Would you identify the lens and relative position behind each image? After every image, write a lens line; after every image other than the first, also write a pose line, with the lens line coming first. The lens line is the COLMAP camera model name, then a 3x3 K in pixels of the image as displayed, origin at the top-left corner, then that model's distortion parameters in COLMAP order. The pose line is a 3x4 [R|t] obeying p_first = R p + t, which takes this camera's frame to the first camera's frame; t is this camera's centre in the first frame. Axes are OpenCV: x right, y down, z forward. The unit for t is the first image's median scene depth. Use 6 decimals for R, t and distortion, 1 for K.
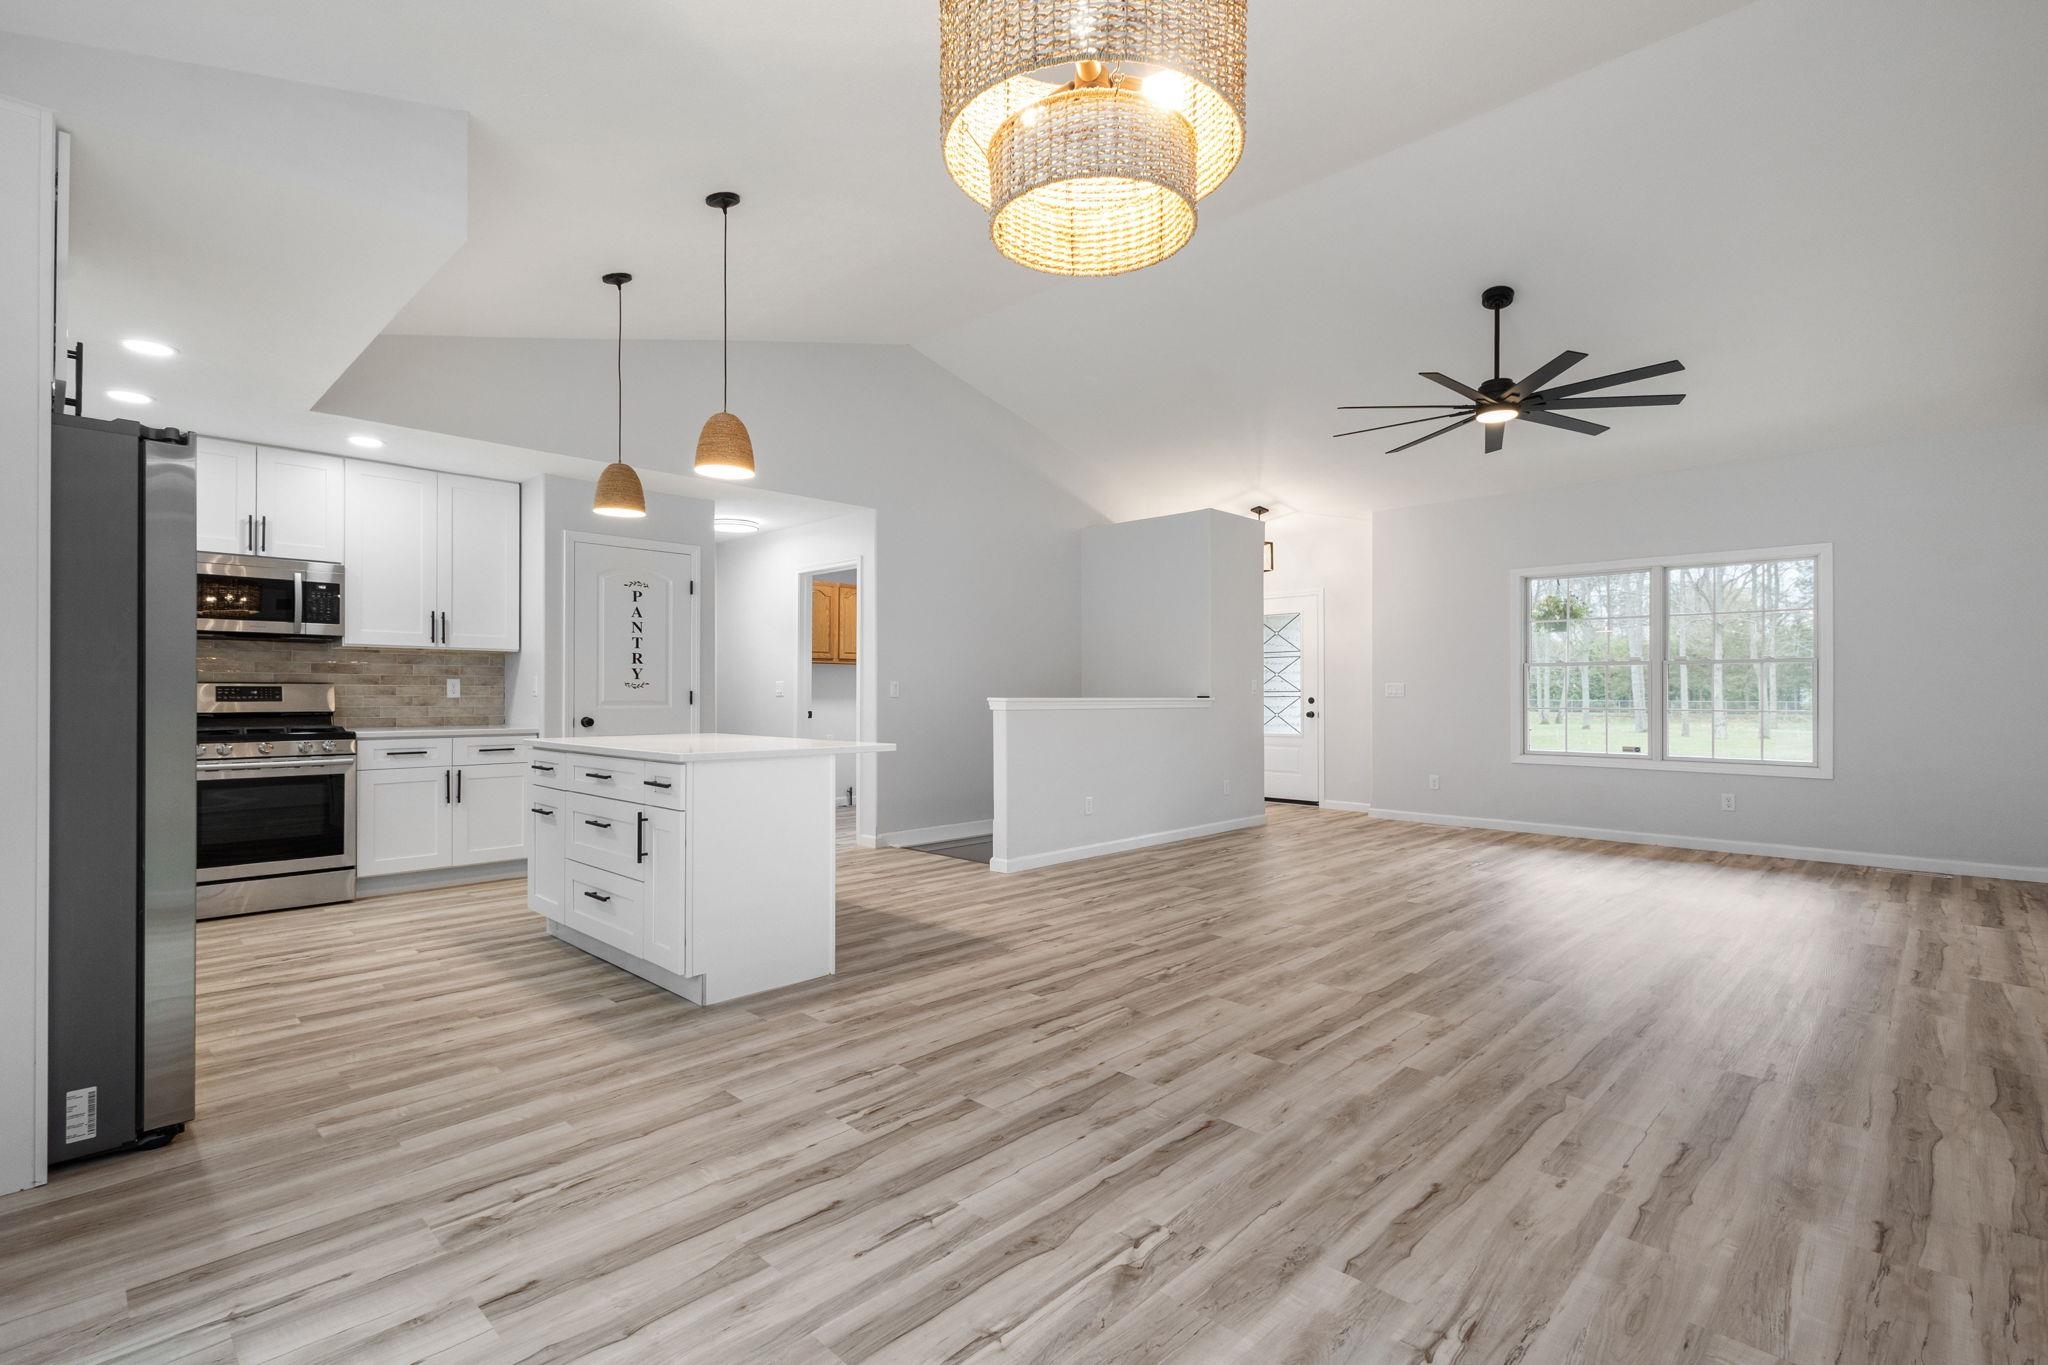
lens RADIAL K [[947.4, 0, 1020.2], [0, 947.4, 685.4], [0, 0, 1]] dist [0.008979, -0.001467]
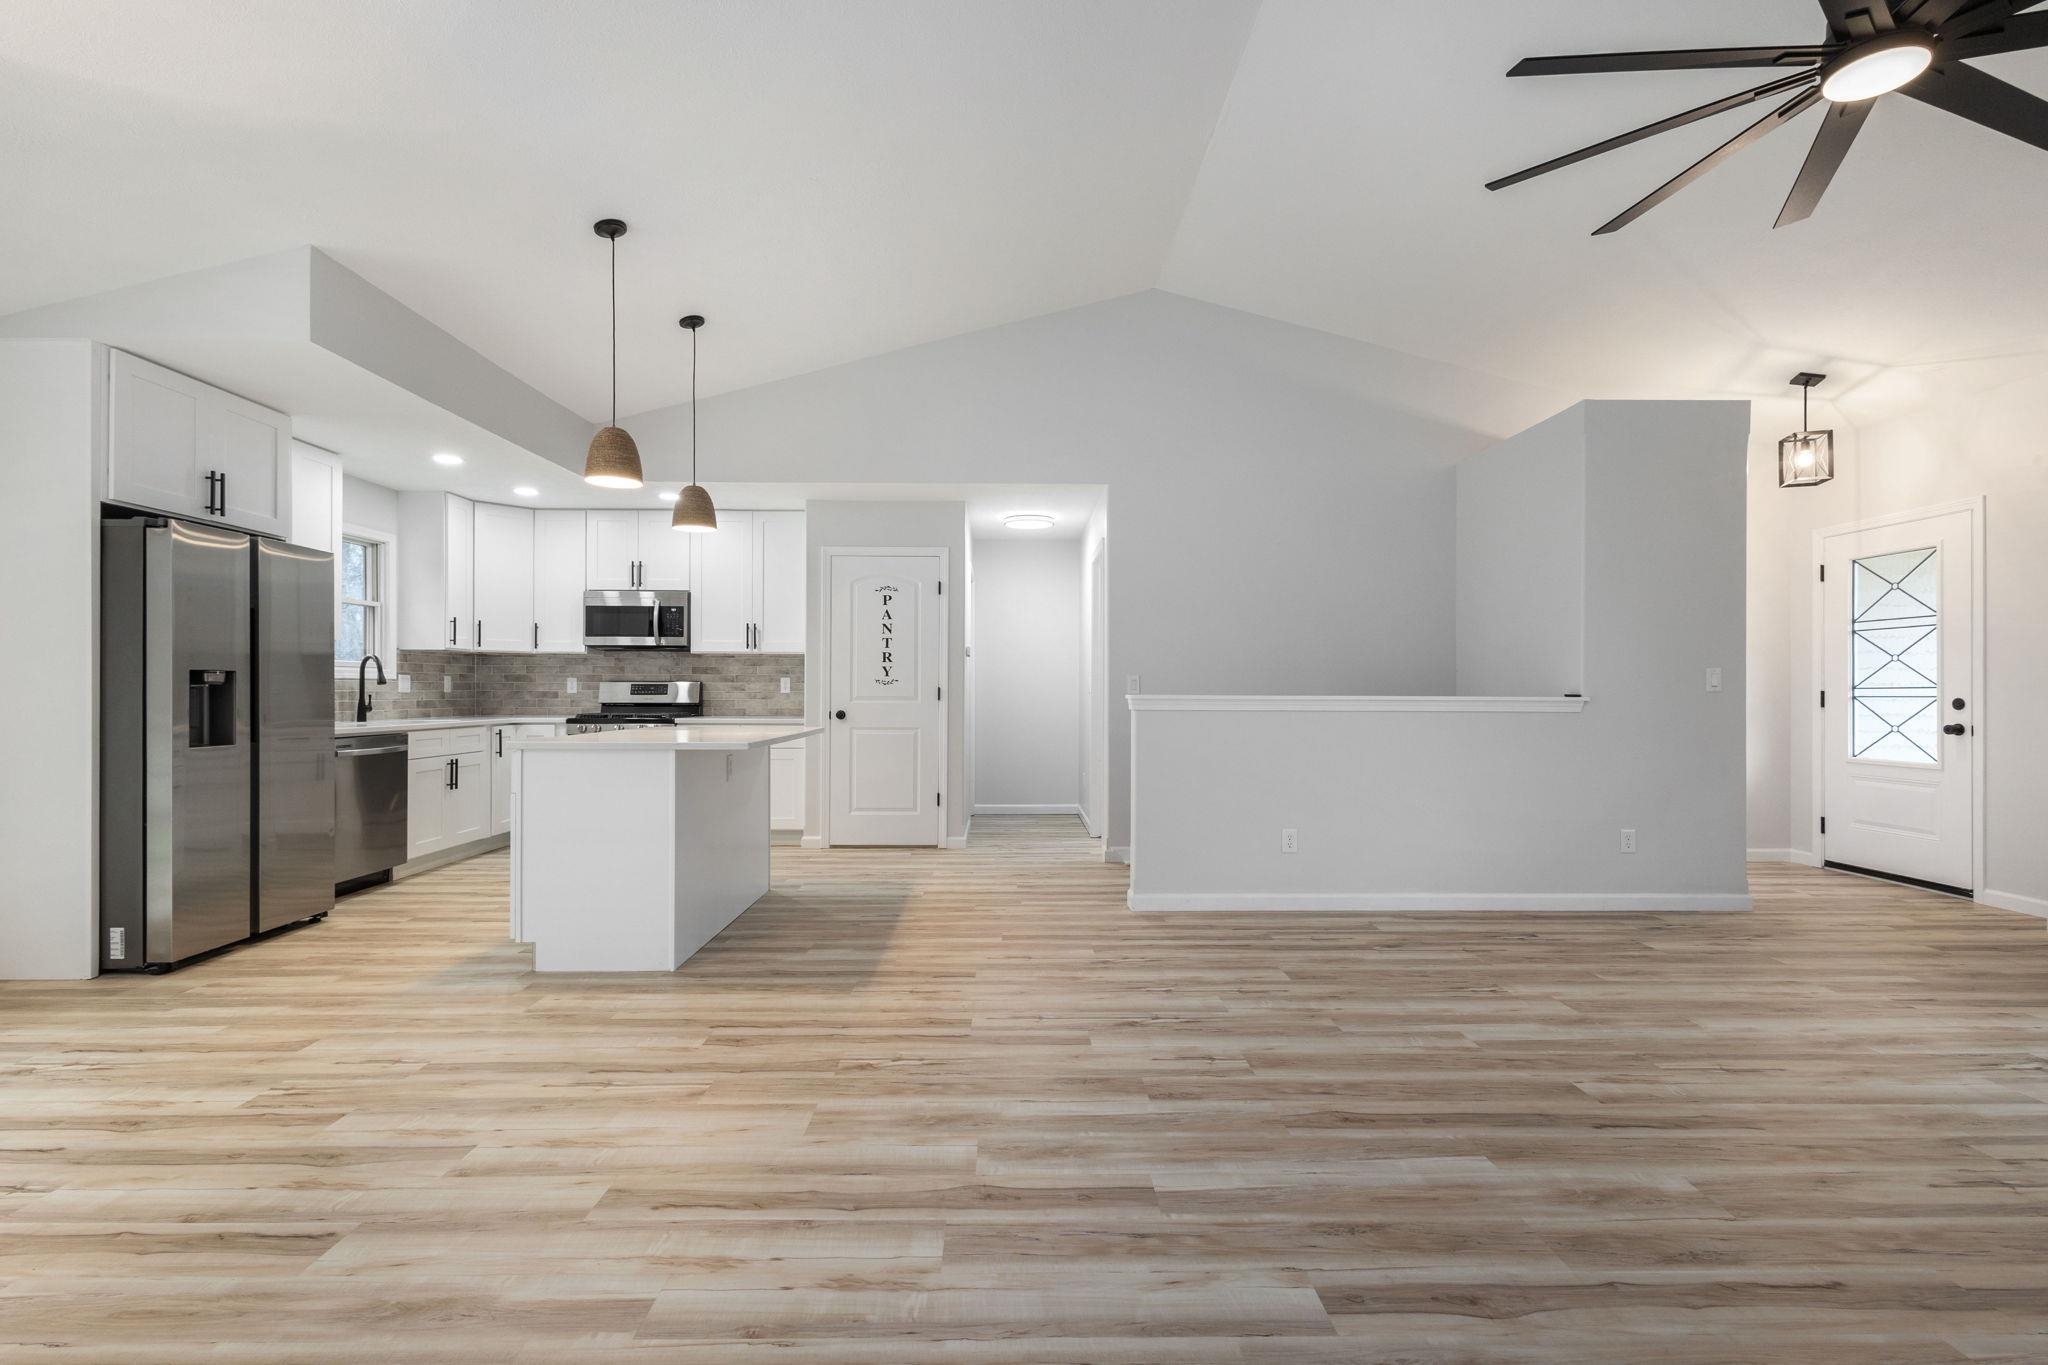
lens RADIAL K [[941.4, 0, 1016.1], [0, 941.4, 692.3], [0, 0, 1]] dist [0.008636, -0.000896]
pose [[0.708771, 0.002214, -0.705435, 0.779453], [0.004417, 0.999962, 0.007576, 0.006899], [0.705425, -0.008485, 0.708734, 0.575644]]
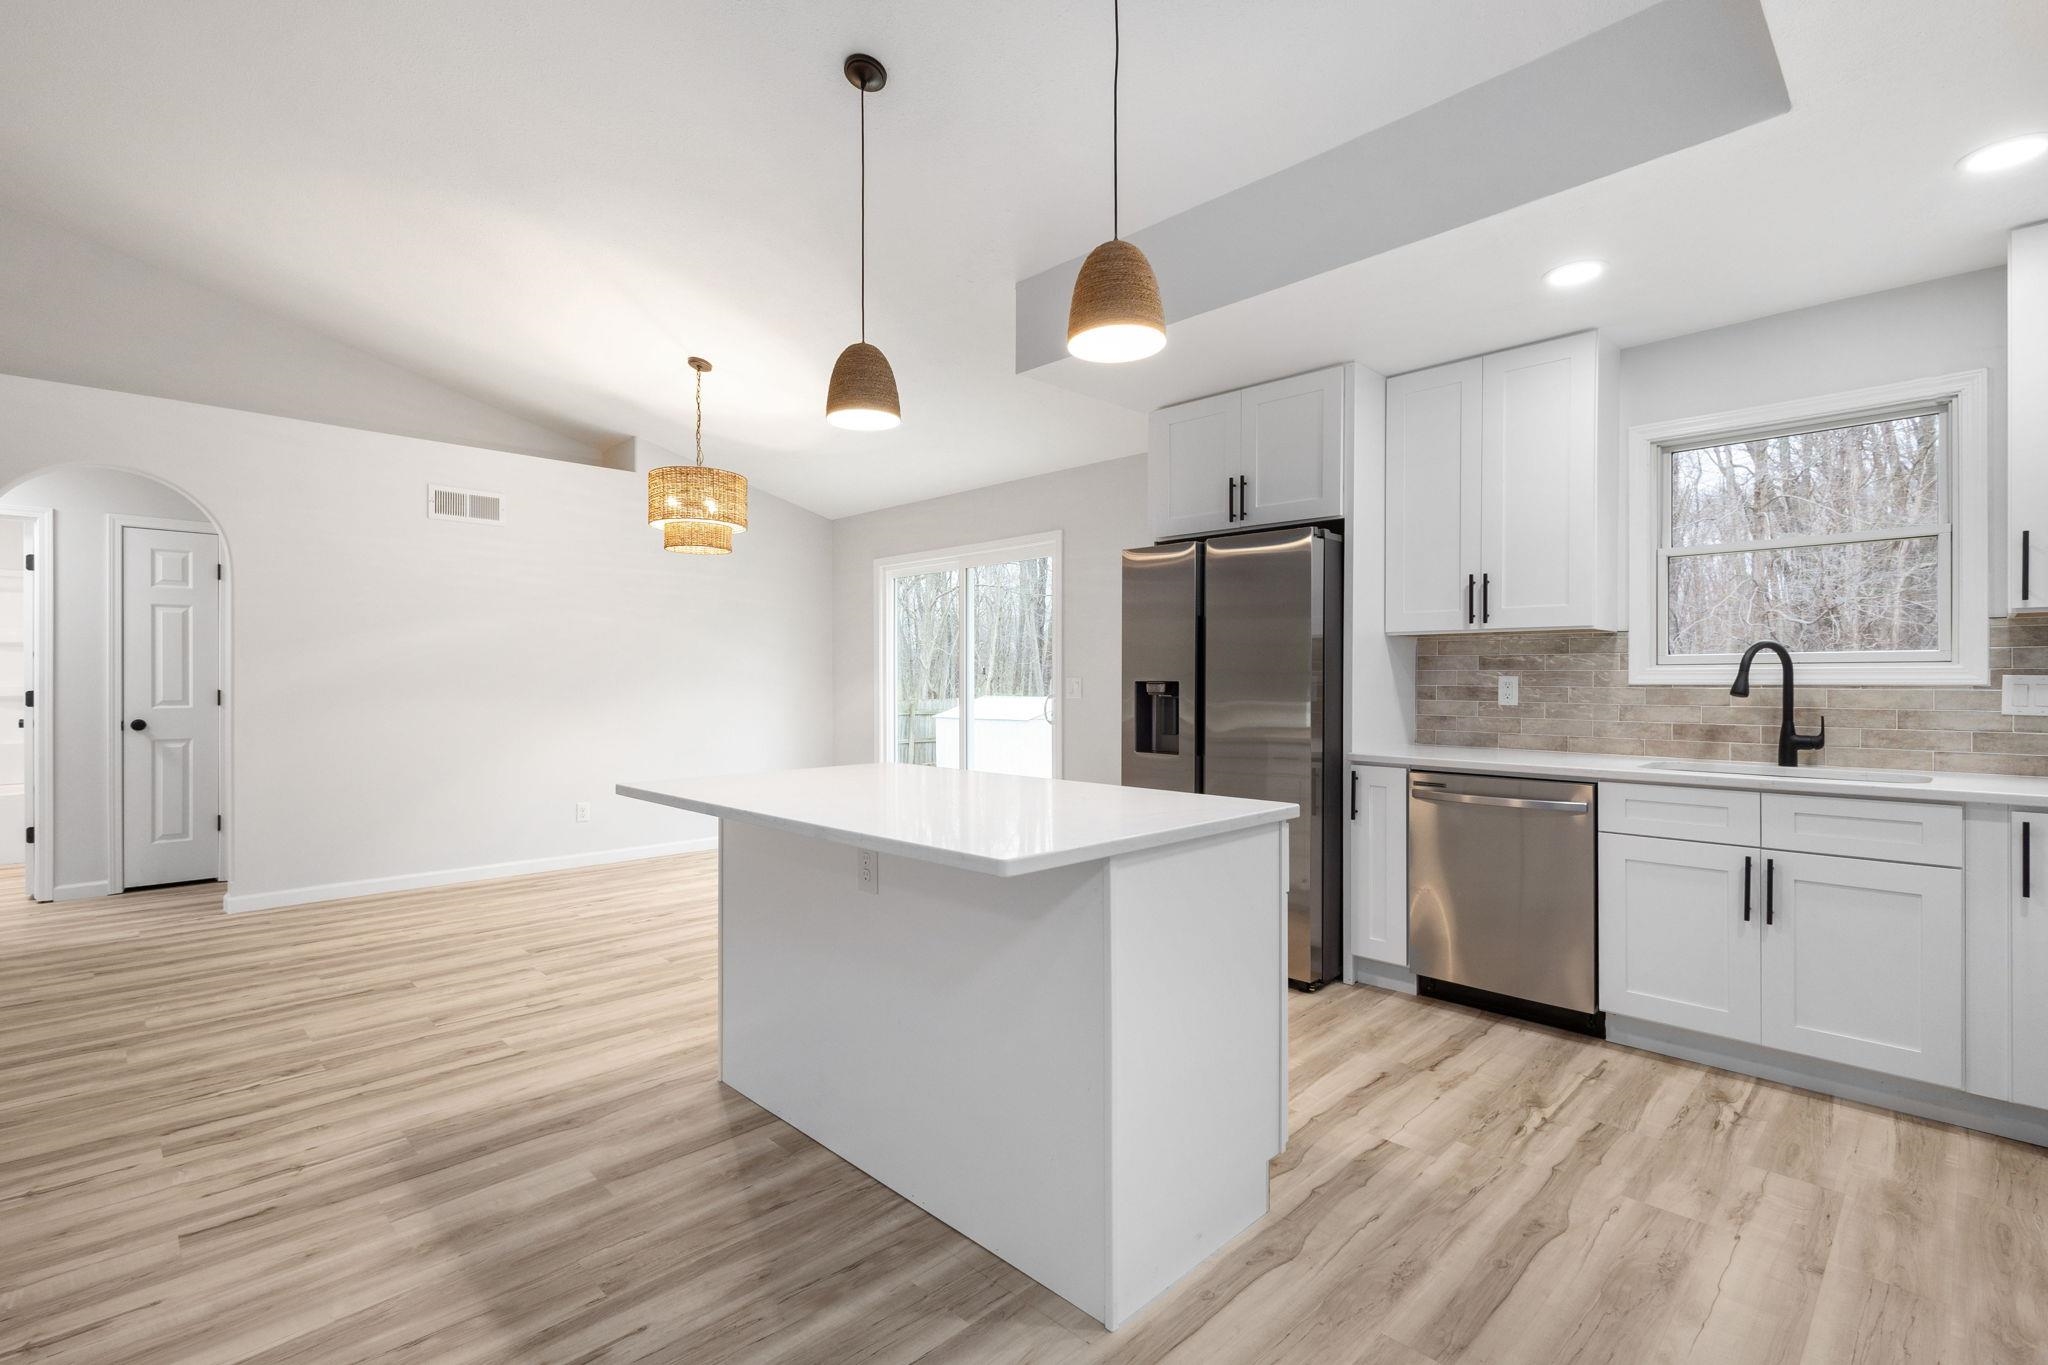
lens RADIAL K [[939.3, 0, 1022.5], [0, 939.3, 678.5], [0, 0, 1]] dist [0.011211, -0.005246]
pose [[-0.999911, -0.001344, 0.013308, -0.460869], [-0.001473, 0.999952, -0.009660, -0.006231], [-0.013294, -0.009679, -0.999865, 1.804529]]
